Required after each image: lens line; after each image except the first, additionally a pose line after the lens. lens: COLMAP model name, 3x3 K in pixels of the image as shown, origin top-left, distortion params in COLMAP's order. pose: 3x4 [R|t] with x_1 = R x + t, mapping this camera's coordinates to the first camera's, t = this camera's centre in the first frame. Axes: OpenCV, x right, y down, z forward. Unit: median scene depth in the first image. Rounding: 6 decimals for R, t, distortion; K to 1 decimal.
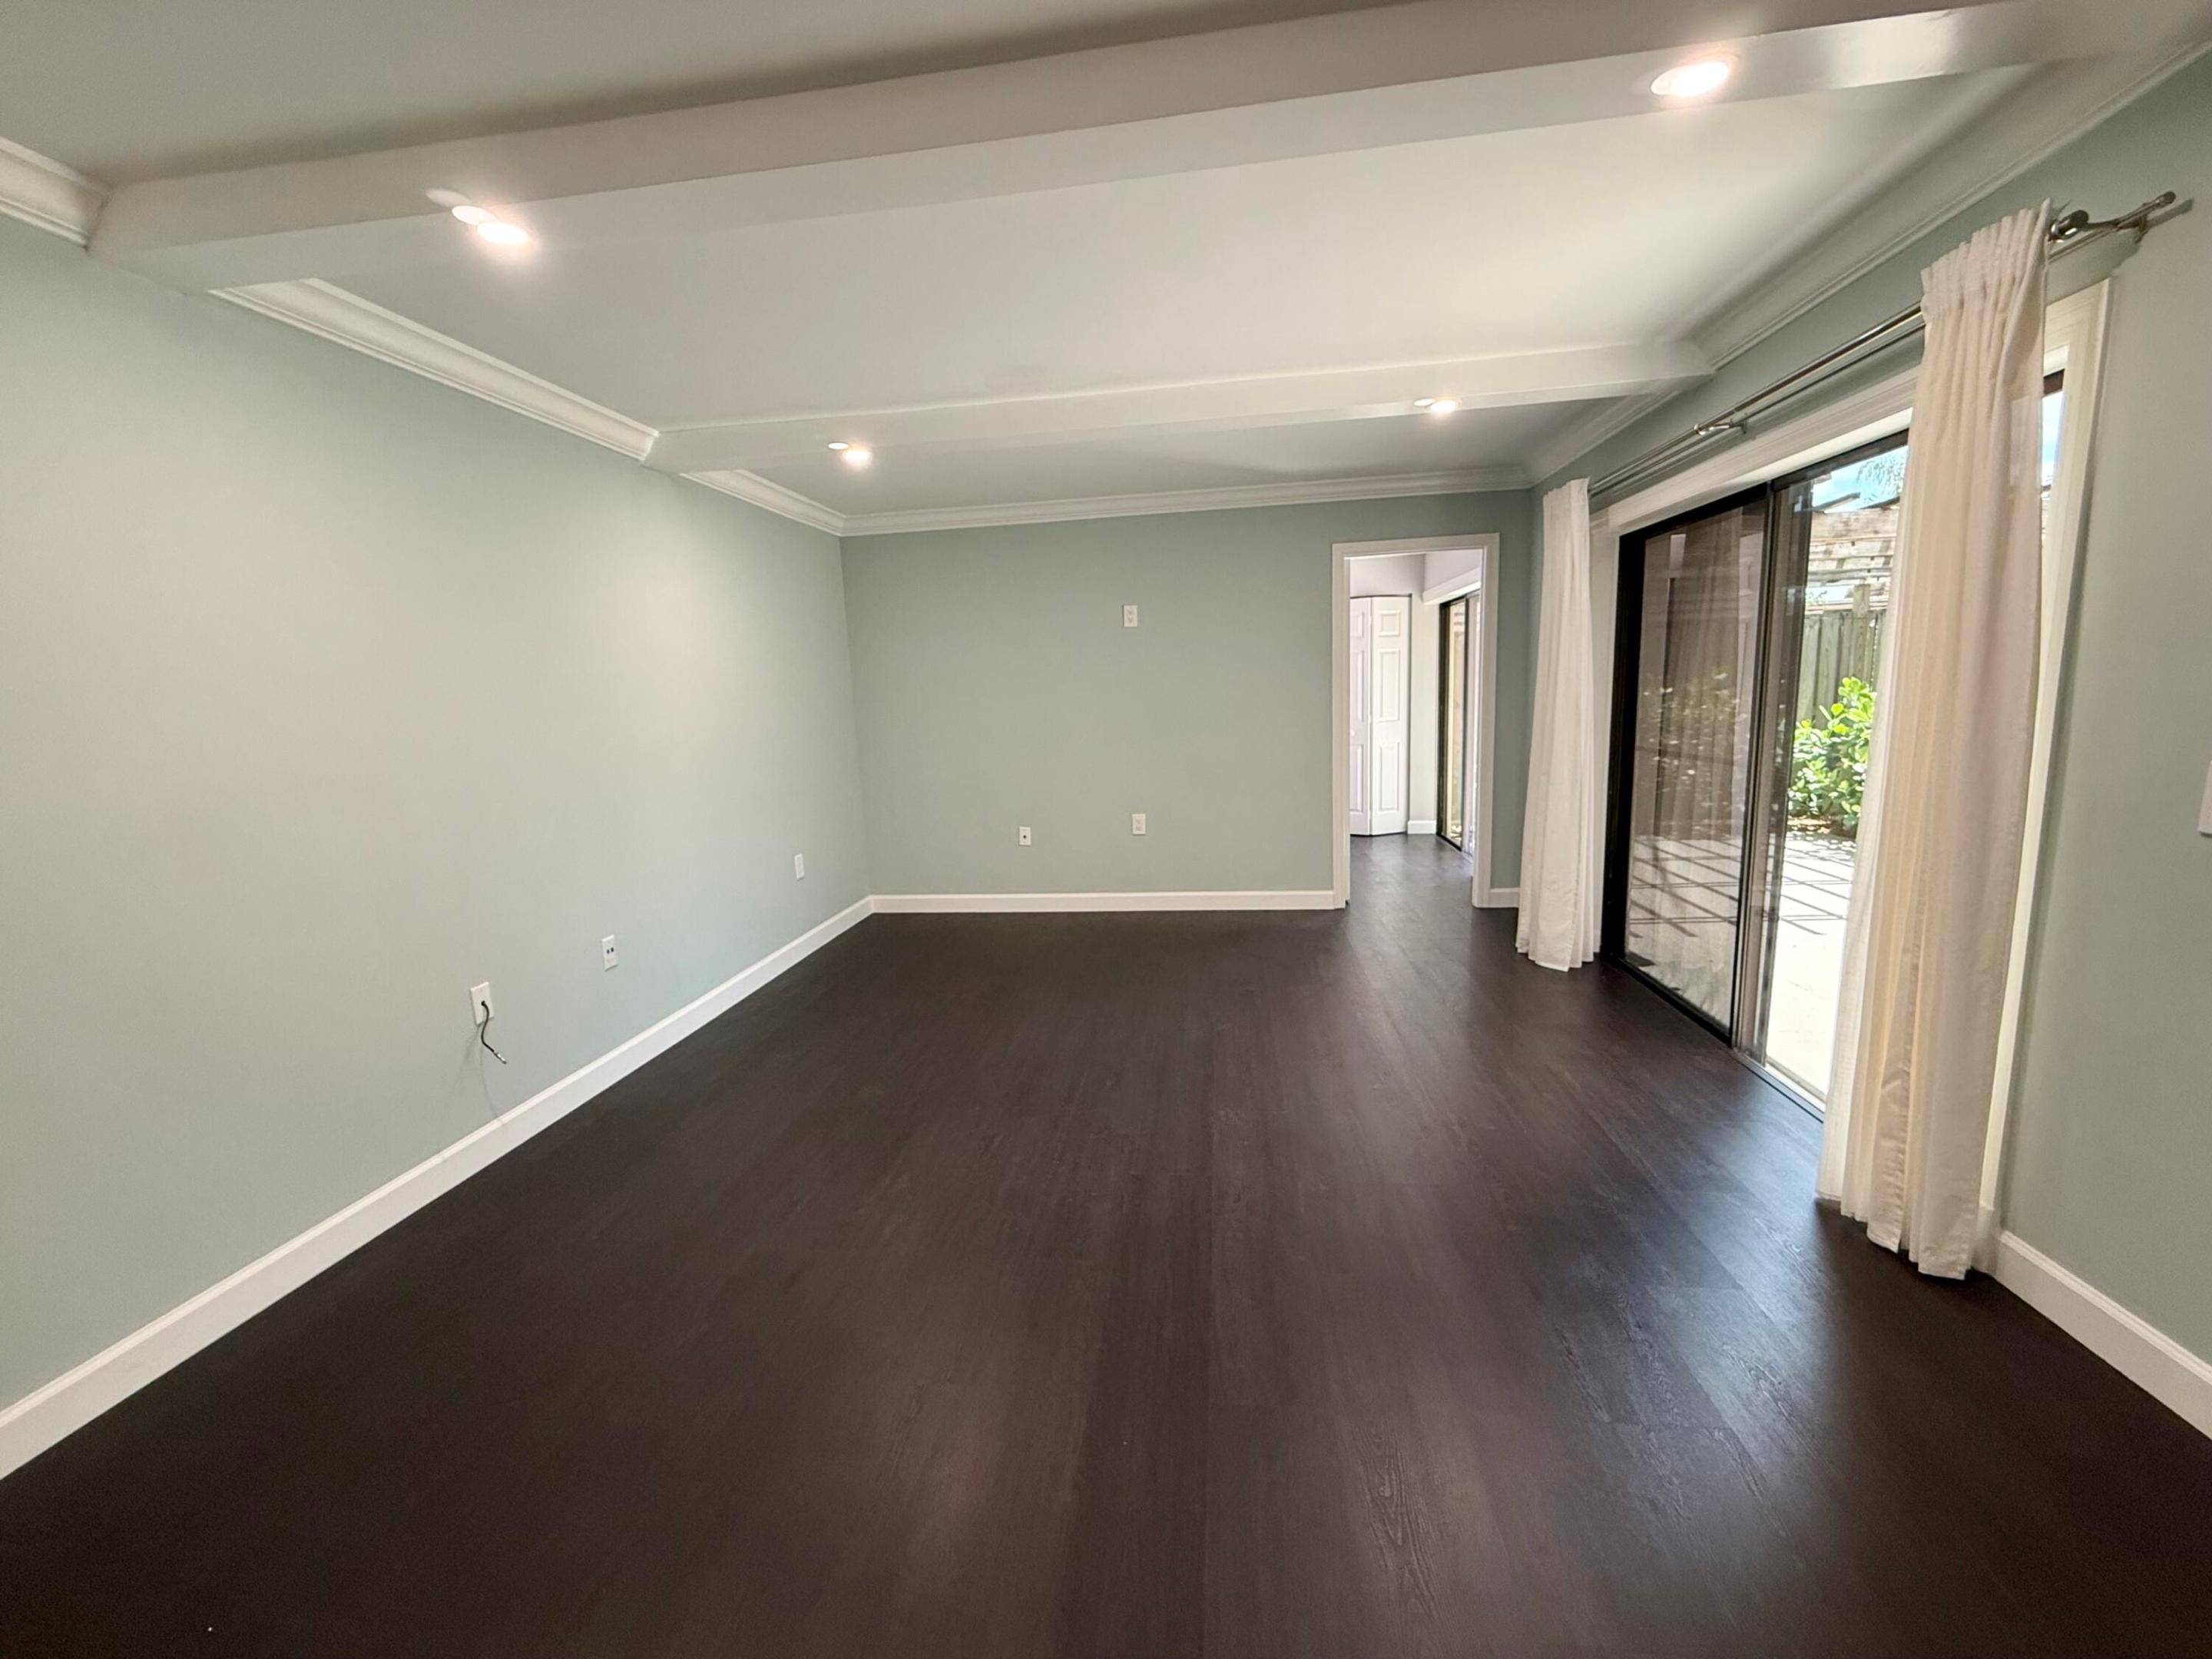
lens RADIAL K [[883.0, 0, 1078.0], [0, 883.0, 838.8], [0, 0, 1]] dist [-0.000139, -0.000728]
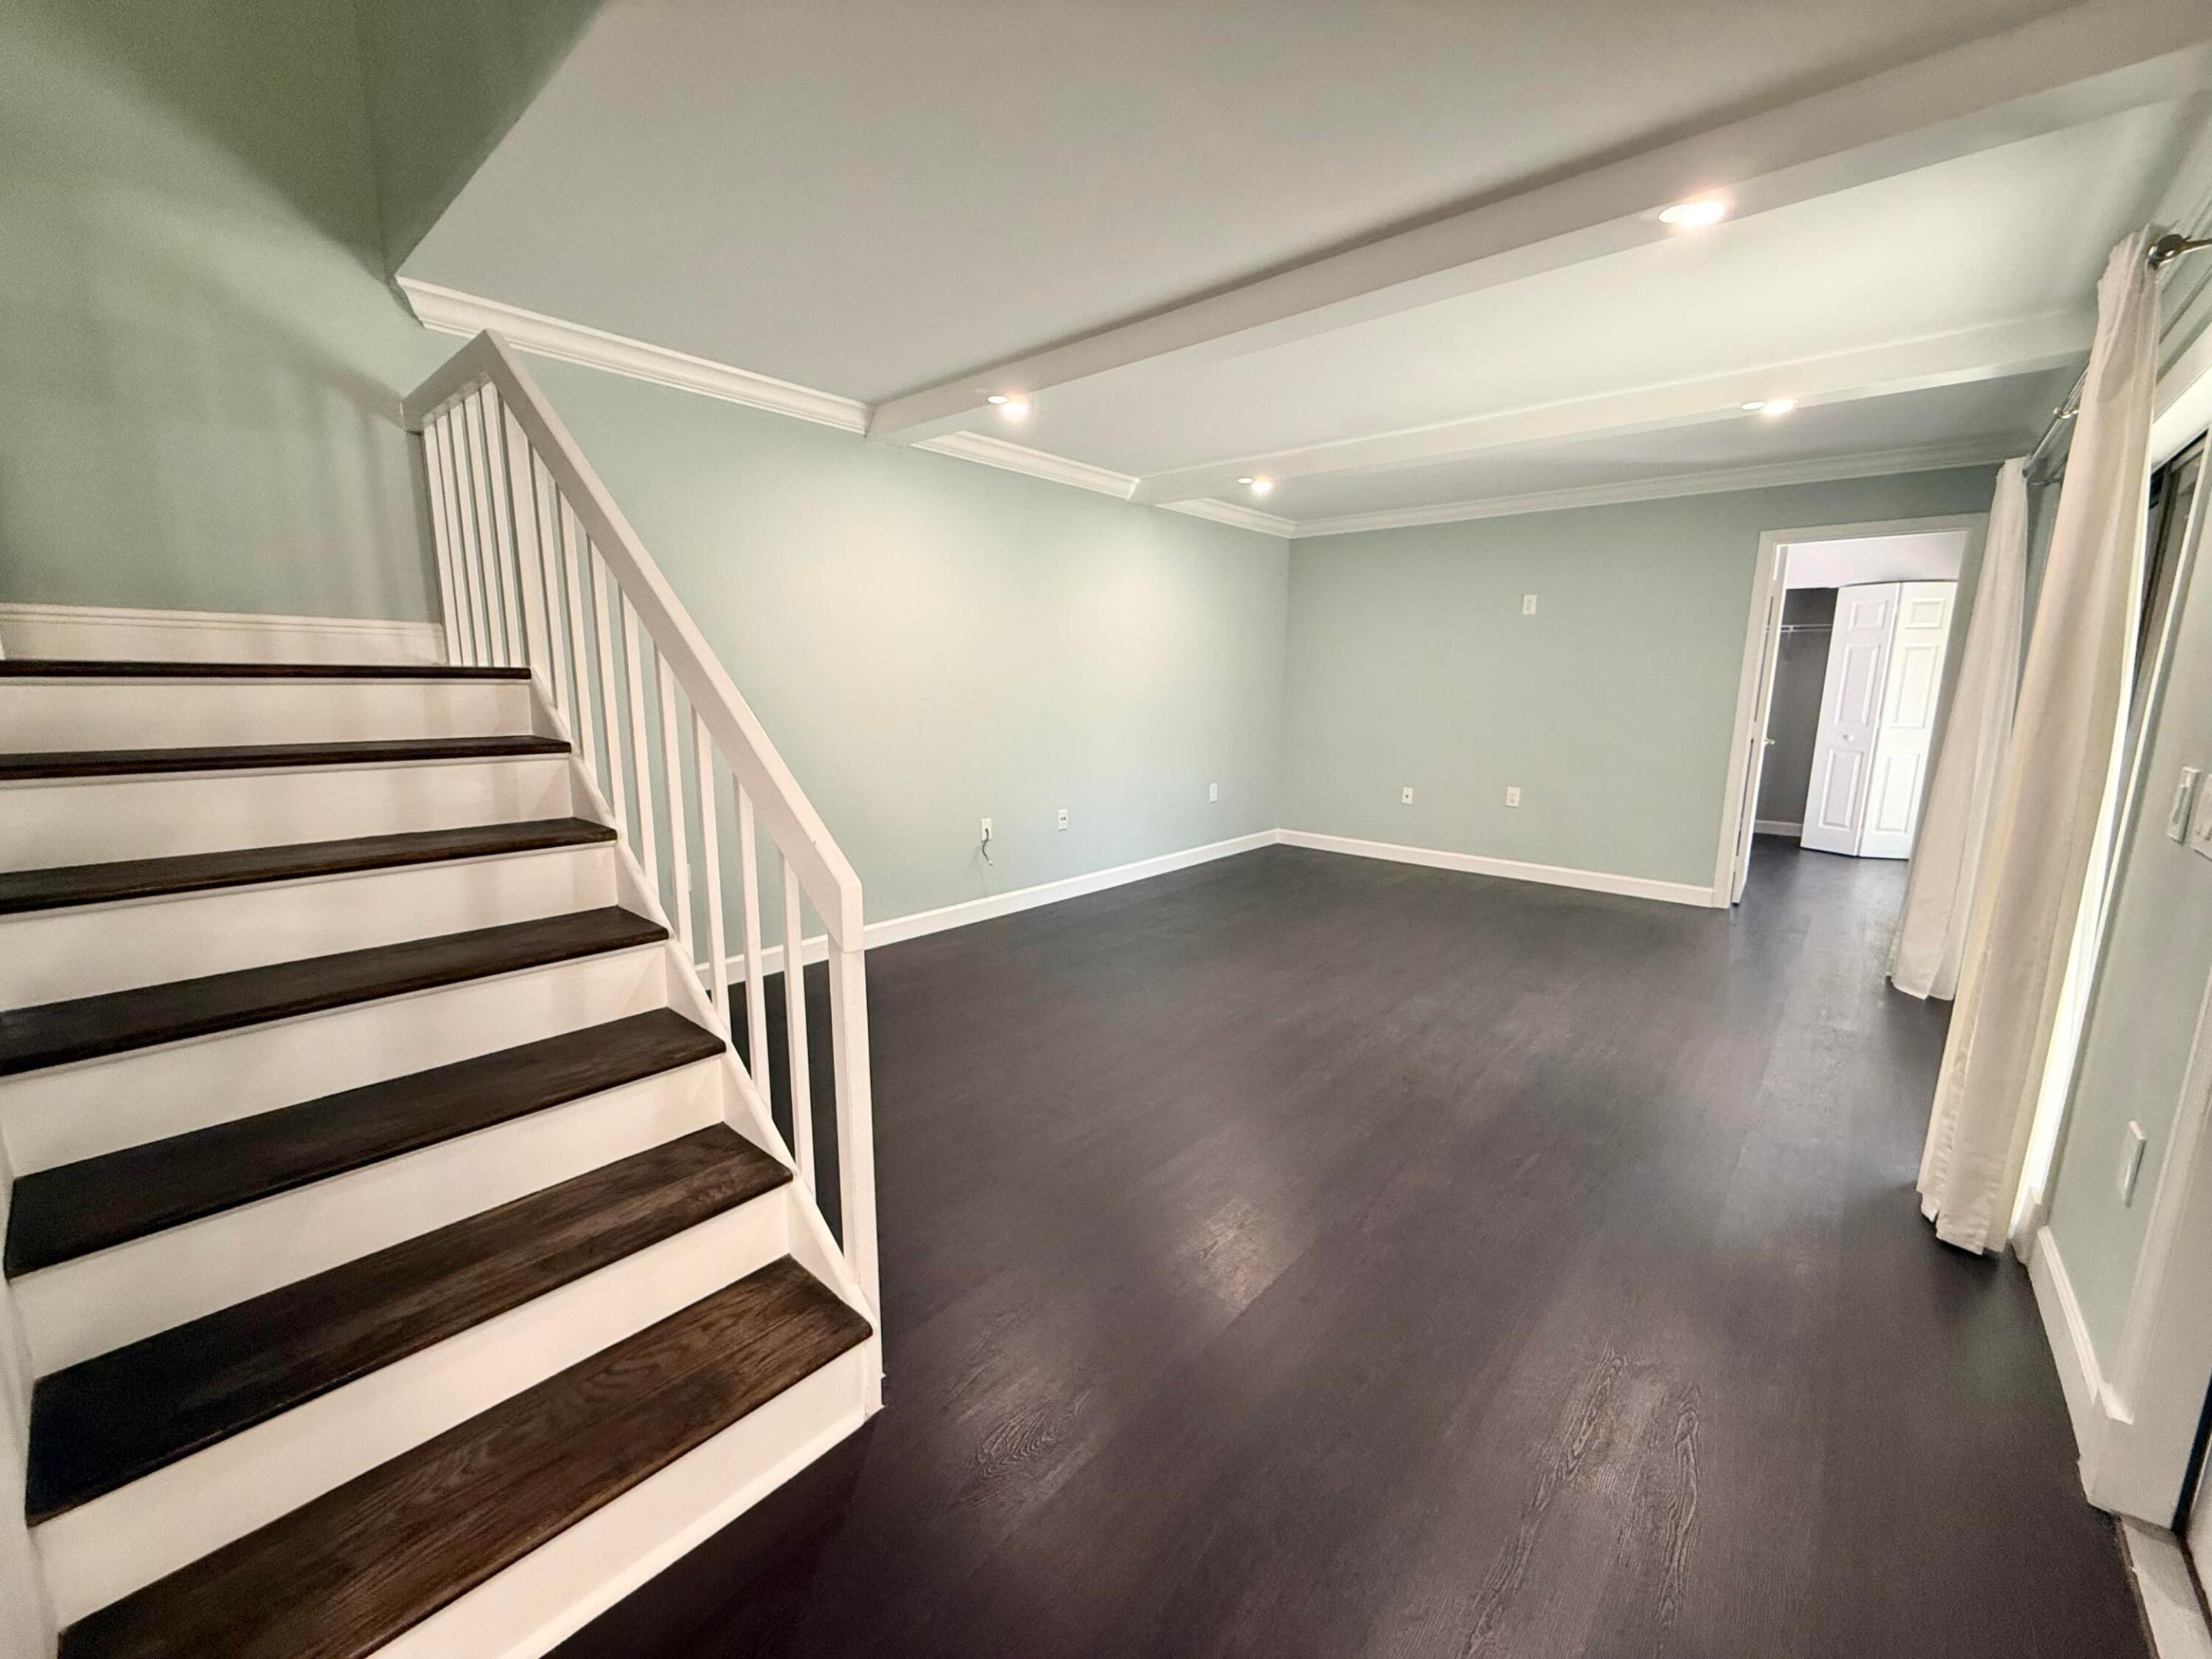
lens RADIAL K [[883.0, 0, 1117.9], [0, 883.0, 839.5], [0, 0, 1]] dist [-0.000139, -0.000728]
pose [[0.836111, 0.148063, -0.528200, 0.360814], [-0.135476, 0.988793, 0.062724, 0.048172], [0.531568, 0.019114, 0.846800, -0.258089]]
